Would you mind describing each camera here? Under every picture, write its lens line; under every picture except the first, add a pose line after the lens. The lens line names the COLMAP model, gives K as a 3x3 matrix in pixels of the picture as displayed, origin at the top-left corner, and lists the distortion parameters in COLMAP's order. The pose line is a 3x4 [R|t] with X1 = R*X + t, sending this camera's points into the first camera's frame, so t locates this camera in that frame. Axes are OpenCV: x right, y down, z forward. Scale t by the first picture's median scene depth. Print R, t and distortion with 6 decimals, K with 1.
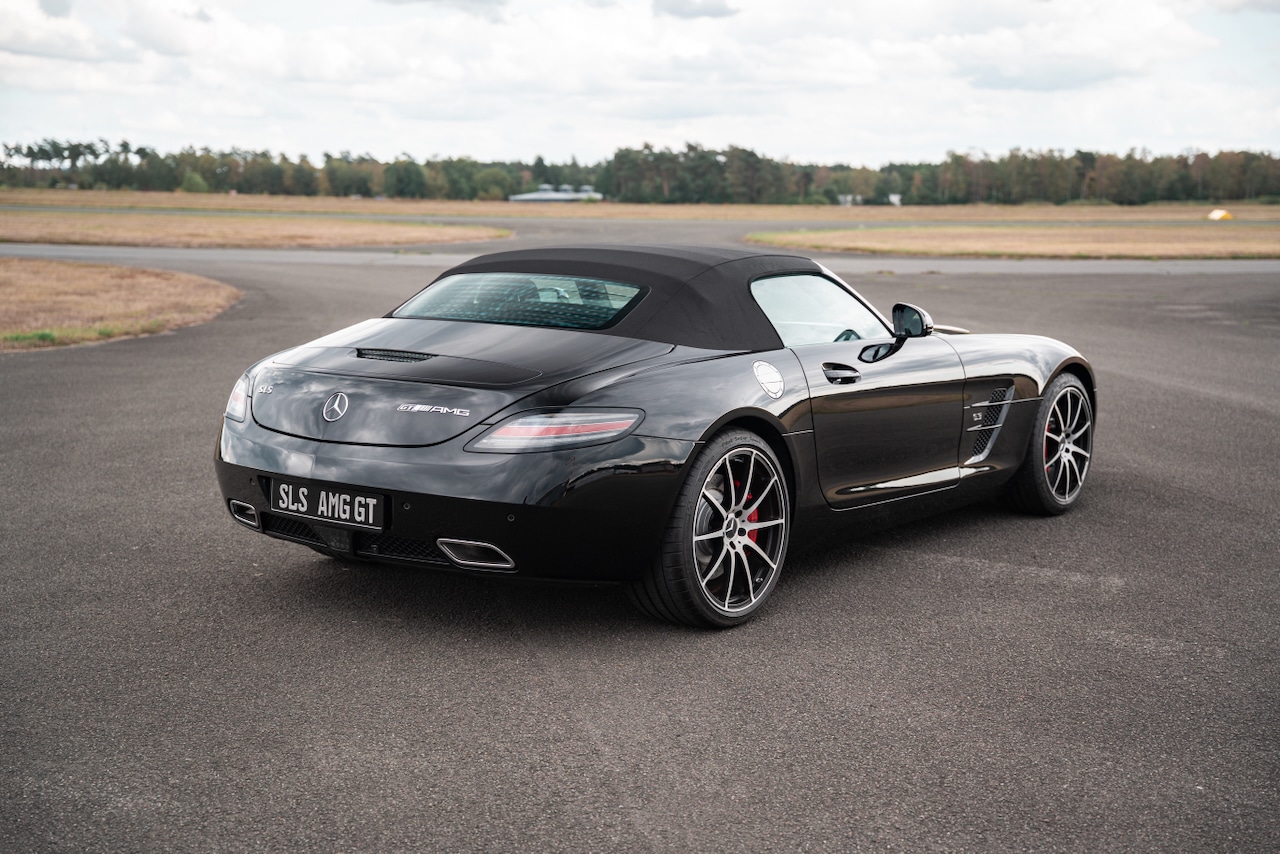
lens RADIAL K [[1683.4, 0, 642.4], [0, 1683.4, 414.3], [0, 0, 1]] dist [0.205809, 0.030832]
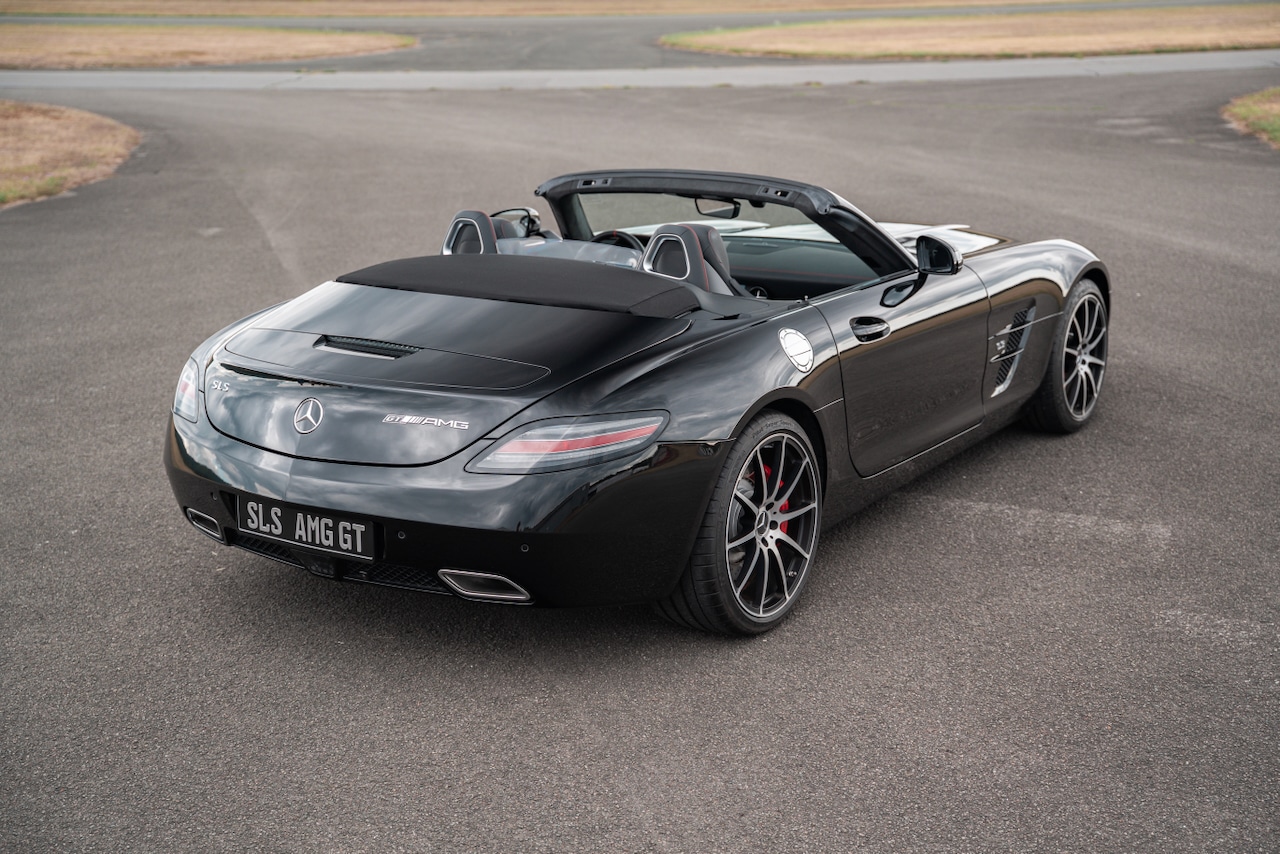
lens RADIAL K [[1668.5, 0, 655.5], [0, 1668.5, 424.5], [0, 0, 1]] dist [0.163386, 0.064269]
pose [[0.997389, -0.043606, 0.057559, -0.039098], [0.035722, 0.990669, 0.131527, -0.076424], [-0.062757, -0.129128, 0.989640, 0.103134]]
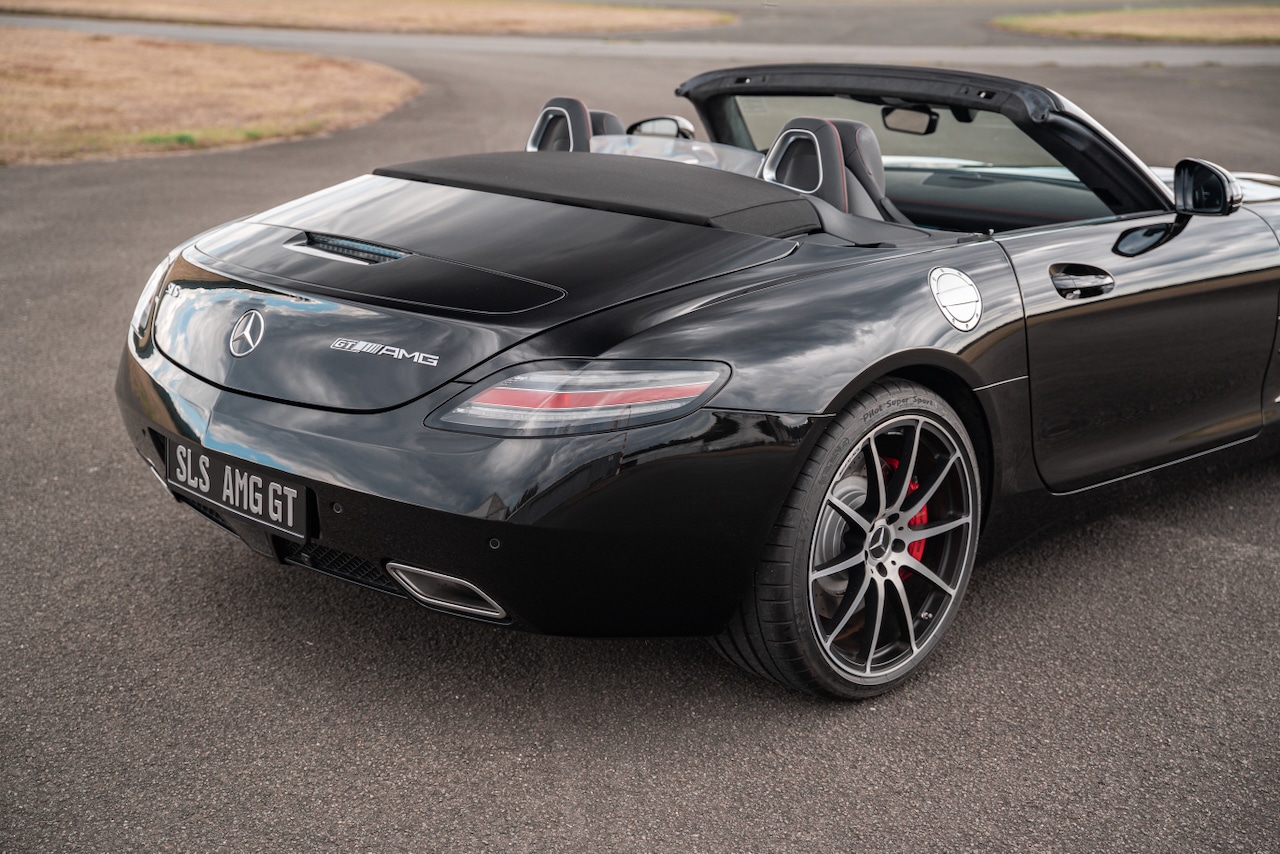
lens RADIAL K [[1658.2, 0, 640.0], [0, 1658.2, 427.0], [0, 0, 1]] dist [0.184631, 0.046882]
pose [[0.989833, 0.041019, -0.136191, 0.035227], [-0.022487, 0.990601, 0.134921, -0.041027], [0.140445, -0.130486, 0.981452, 0.293816]]
